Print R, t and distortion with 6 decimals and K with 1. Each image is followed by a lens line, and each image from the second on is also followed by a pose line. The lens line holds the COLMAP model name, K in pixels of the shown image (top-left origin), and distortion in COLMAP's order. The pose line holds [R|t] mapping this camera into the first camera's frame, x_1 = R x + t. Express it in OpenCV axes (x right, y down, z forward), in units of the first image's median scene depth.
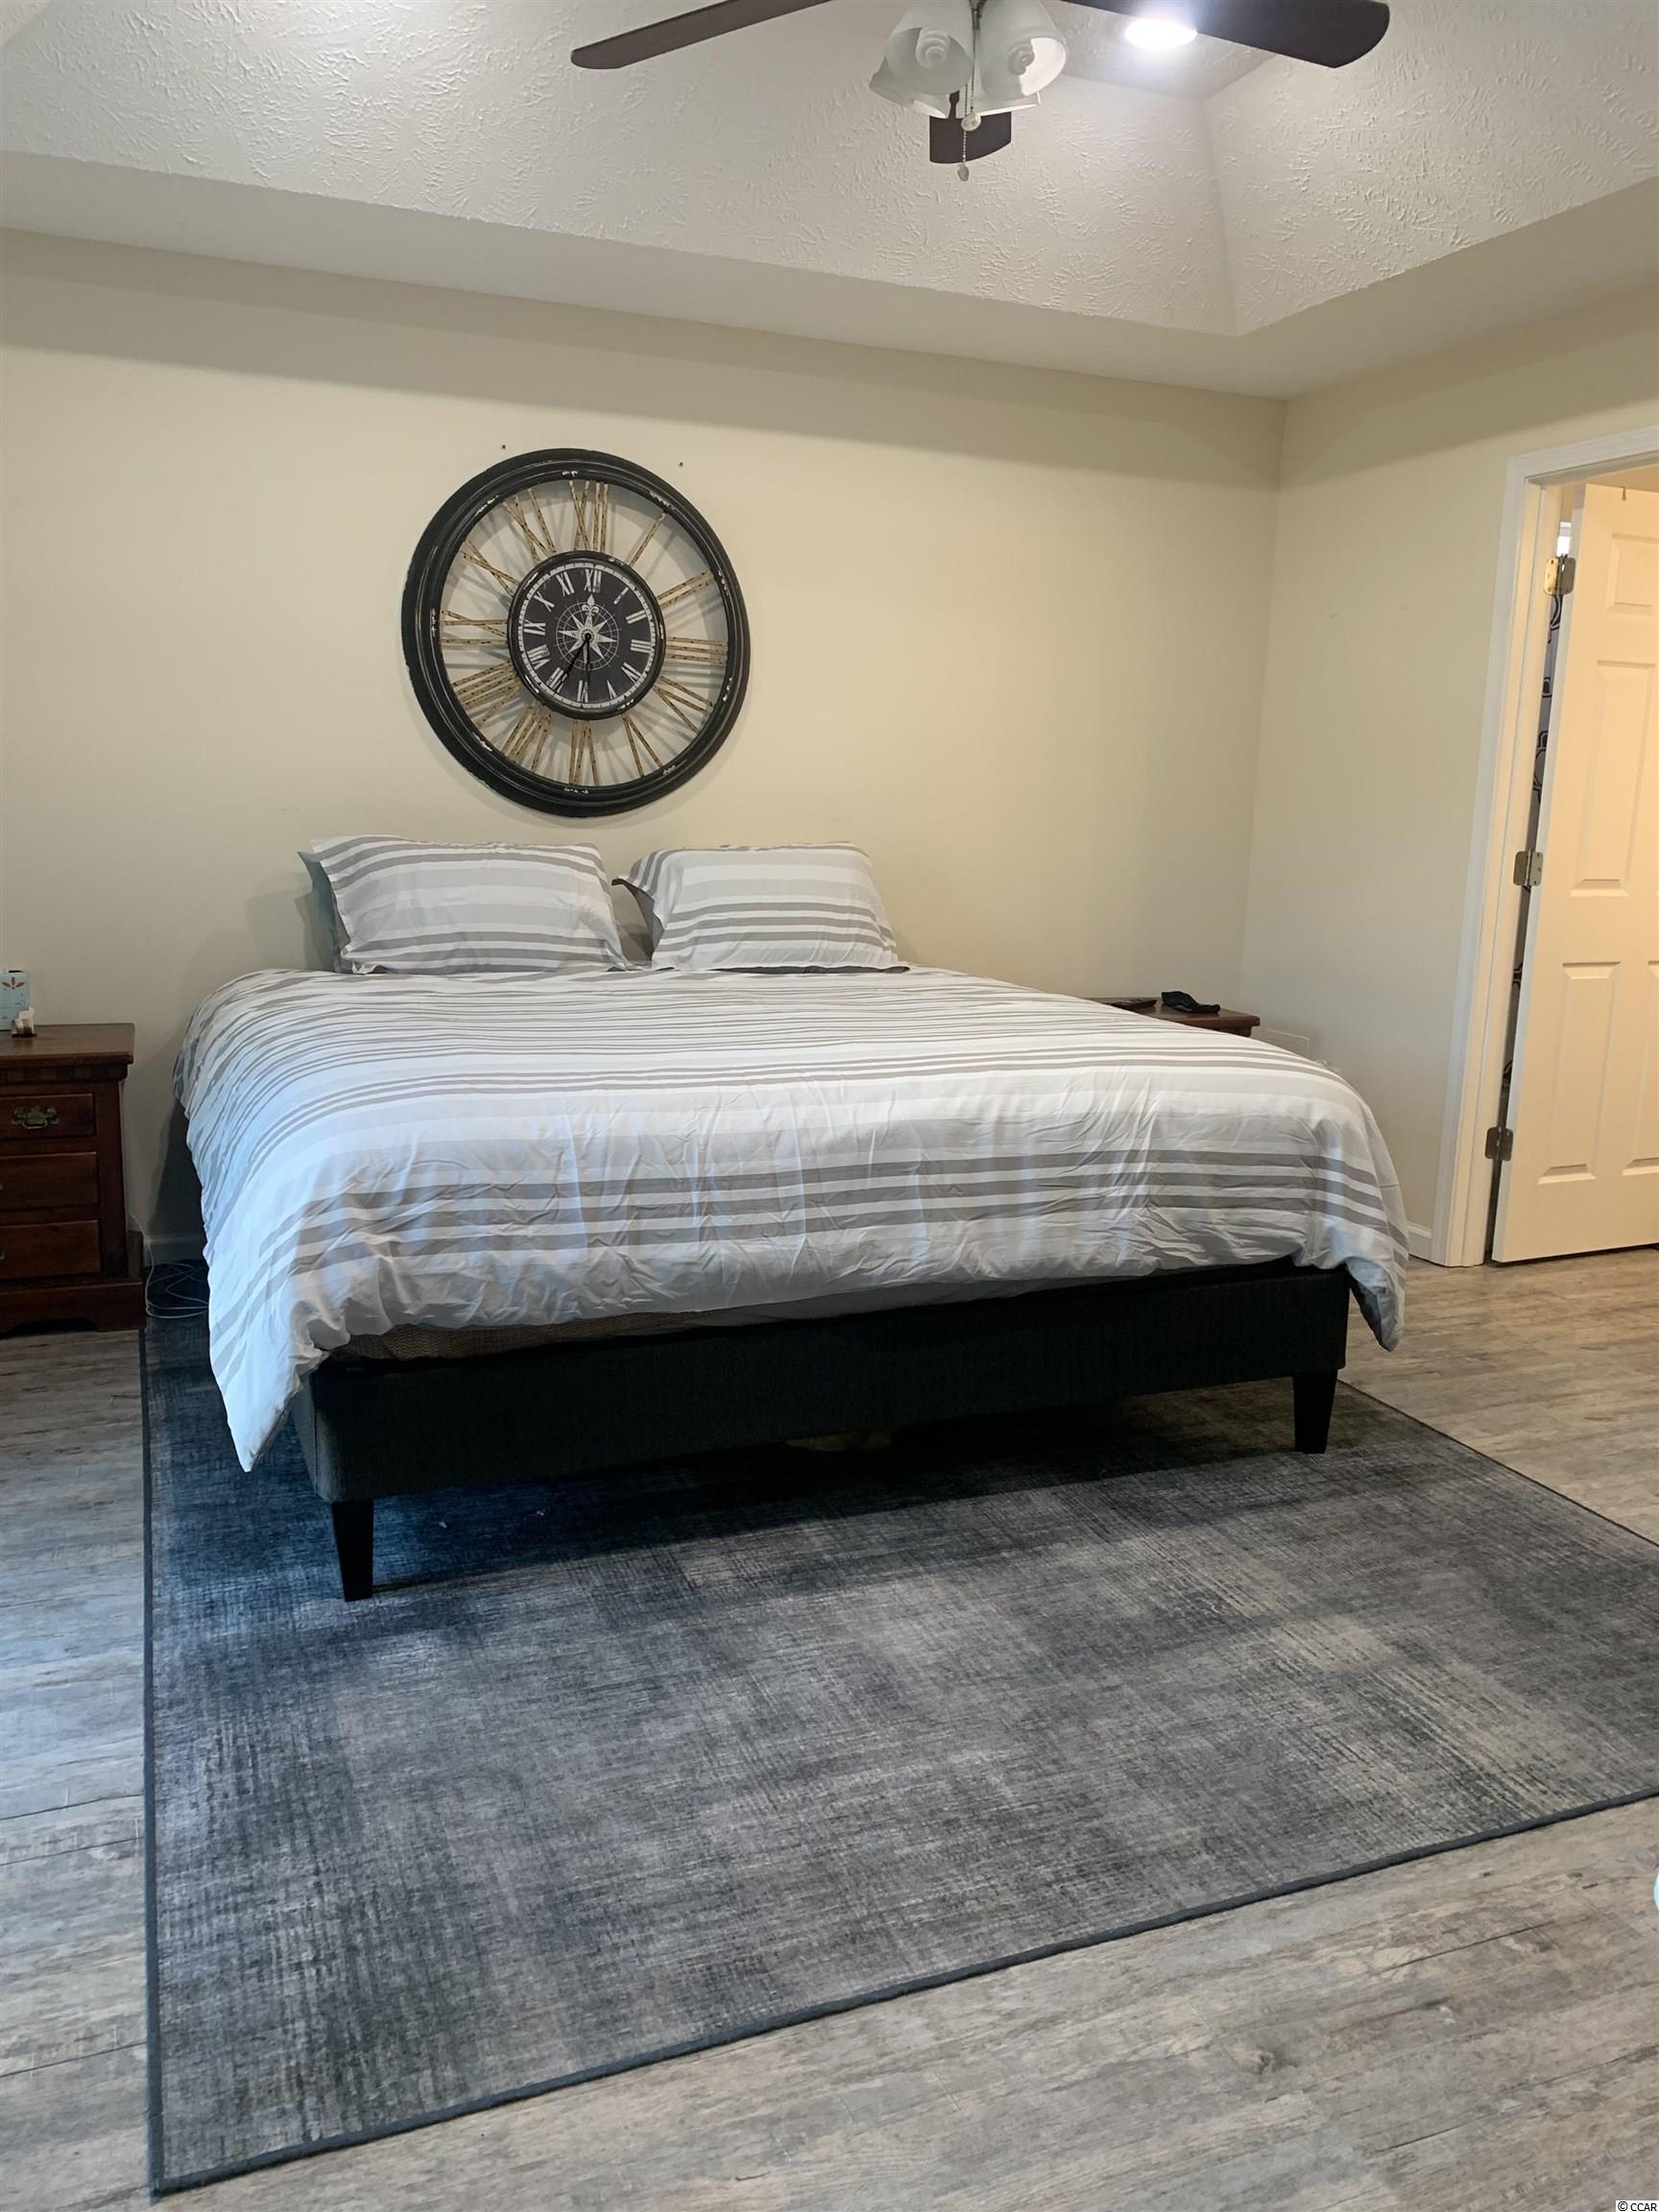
lens RADIAL K [[1705.3, 0, 829.5], [0, 1705.3, 1106.0], [0, 0, 1]] dist [0.018744, 0.003476]
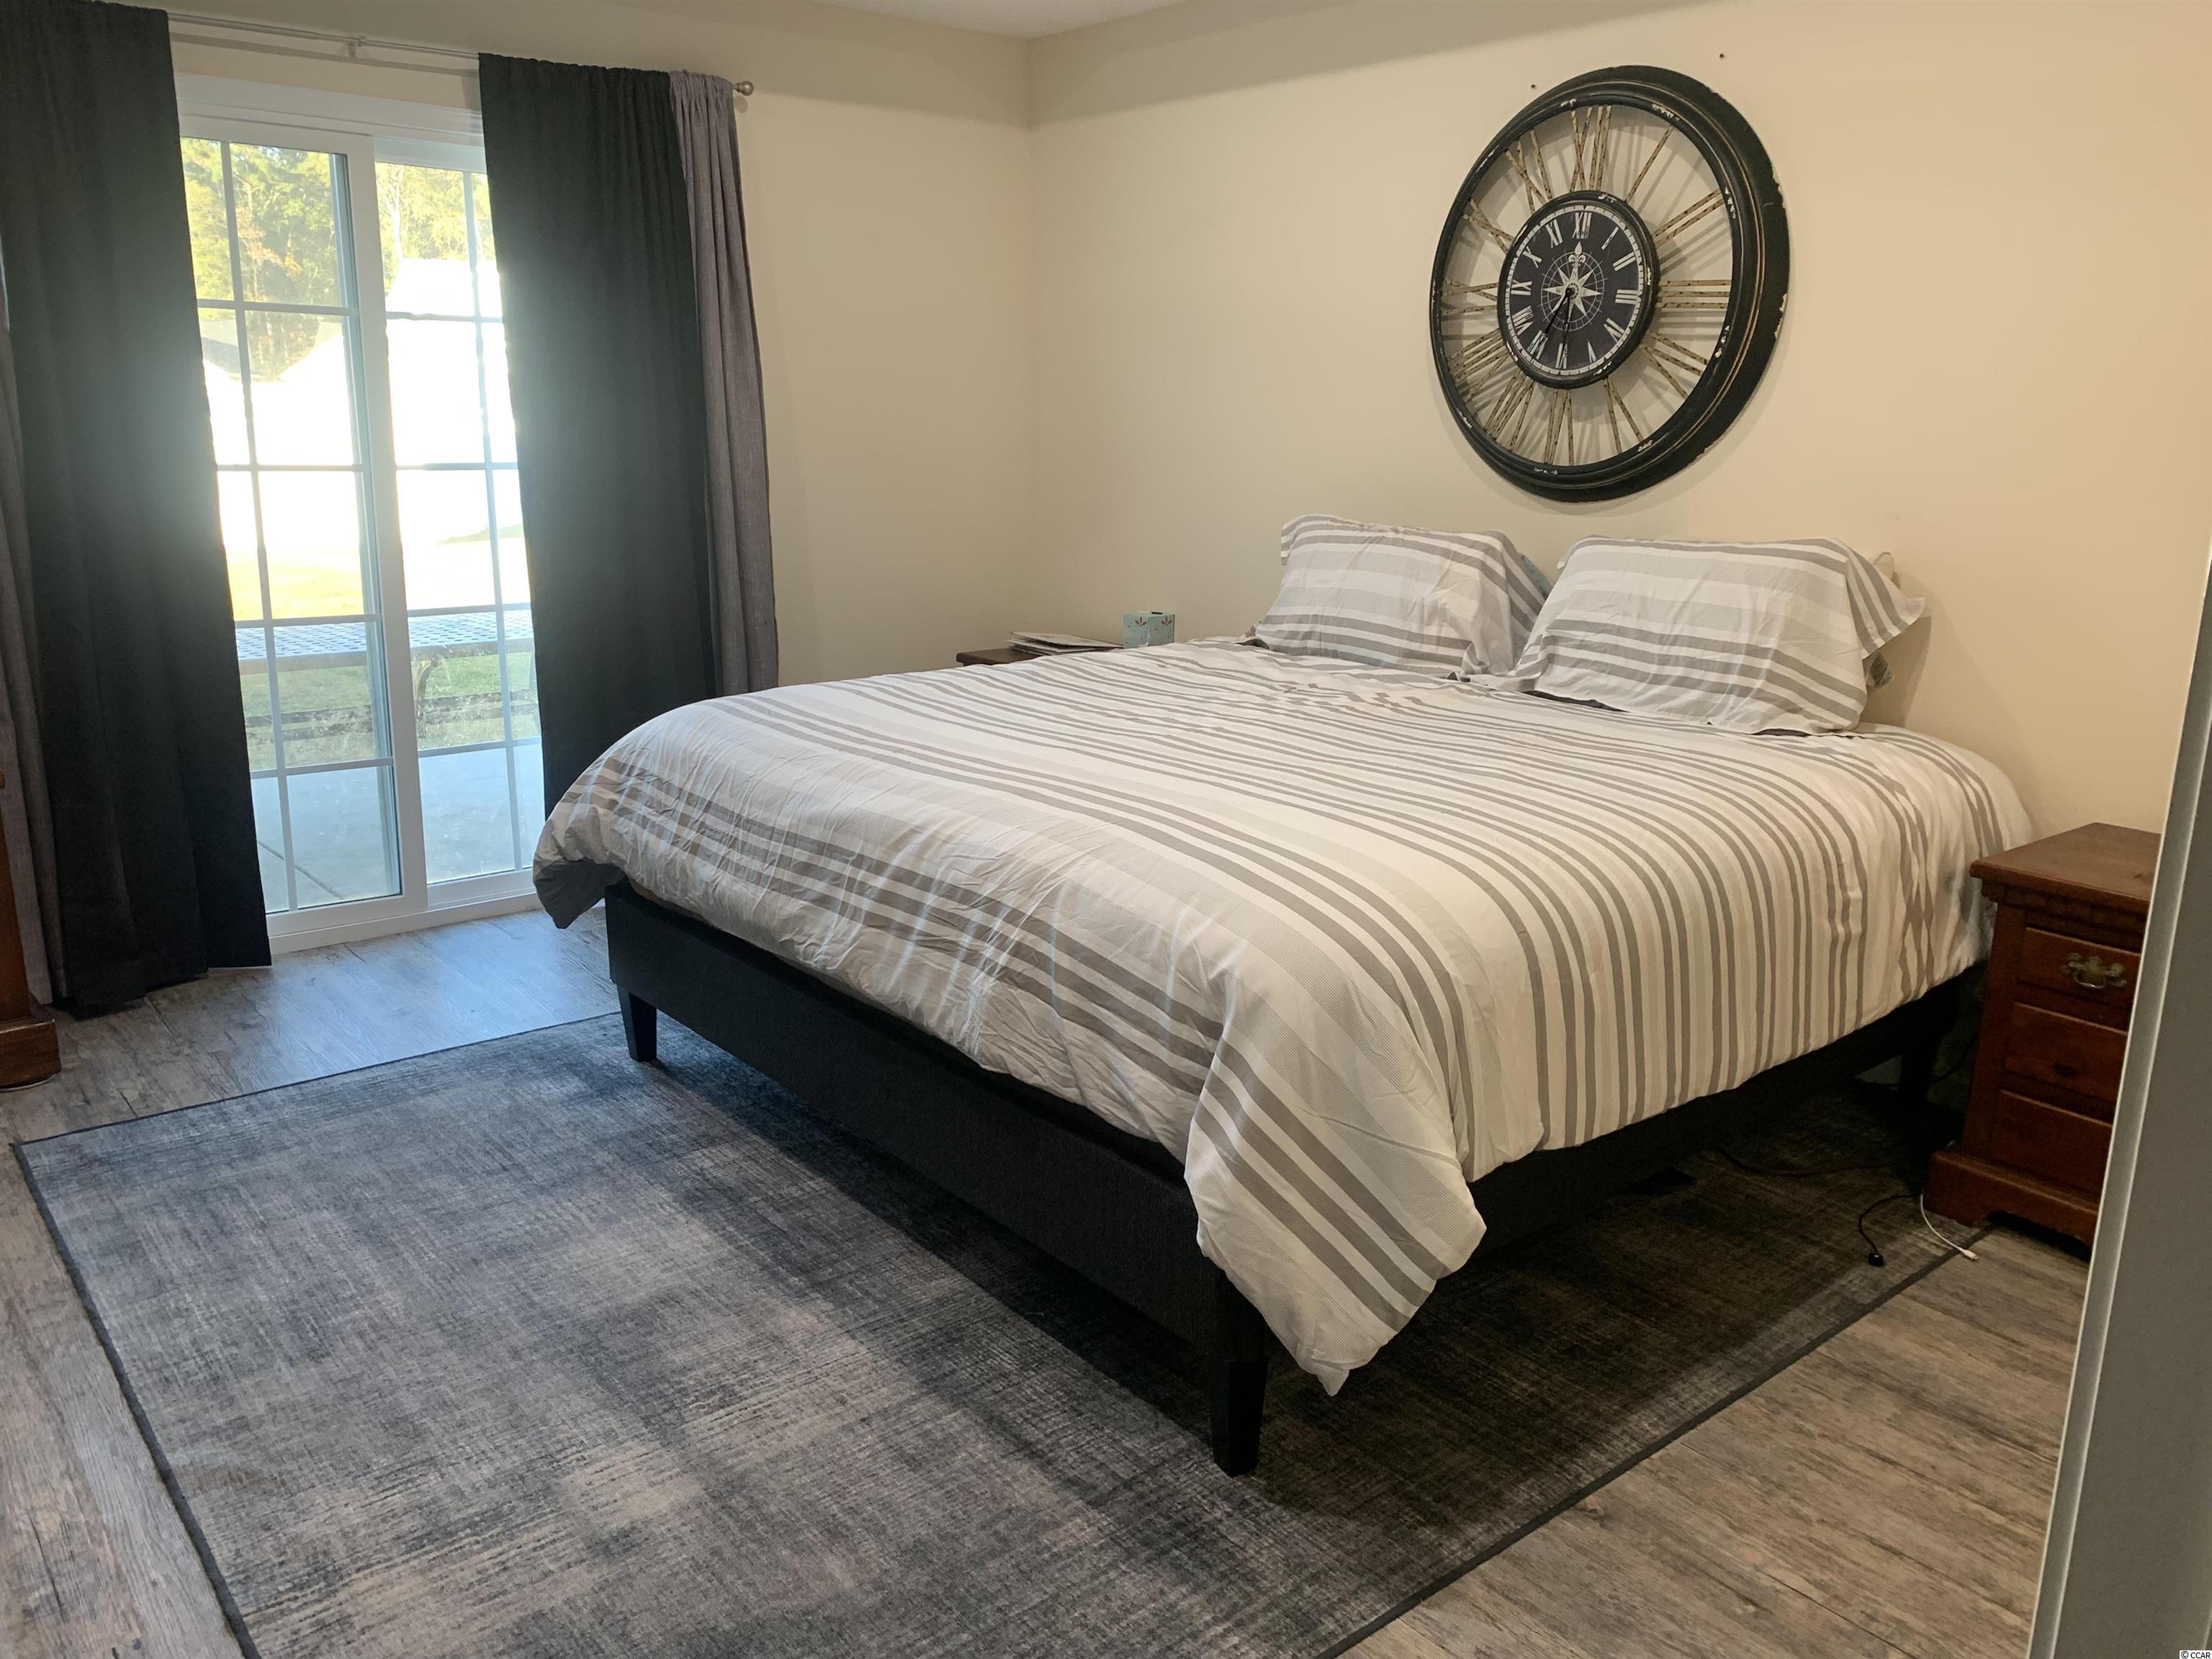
lens RADIAL K [[1722.7, 0, 1105.3], [0, 1722.7, 805.8], [0, 0, 1]] dist [0.009817, -0.001843]
pose [[0.286326, 0.192468, -0.938602, 0.915186], [-0.185001, 0.972287, 0.142940, -0.146684], [0.940102, 0.132714, 0.313998, 0.760956]]
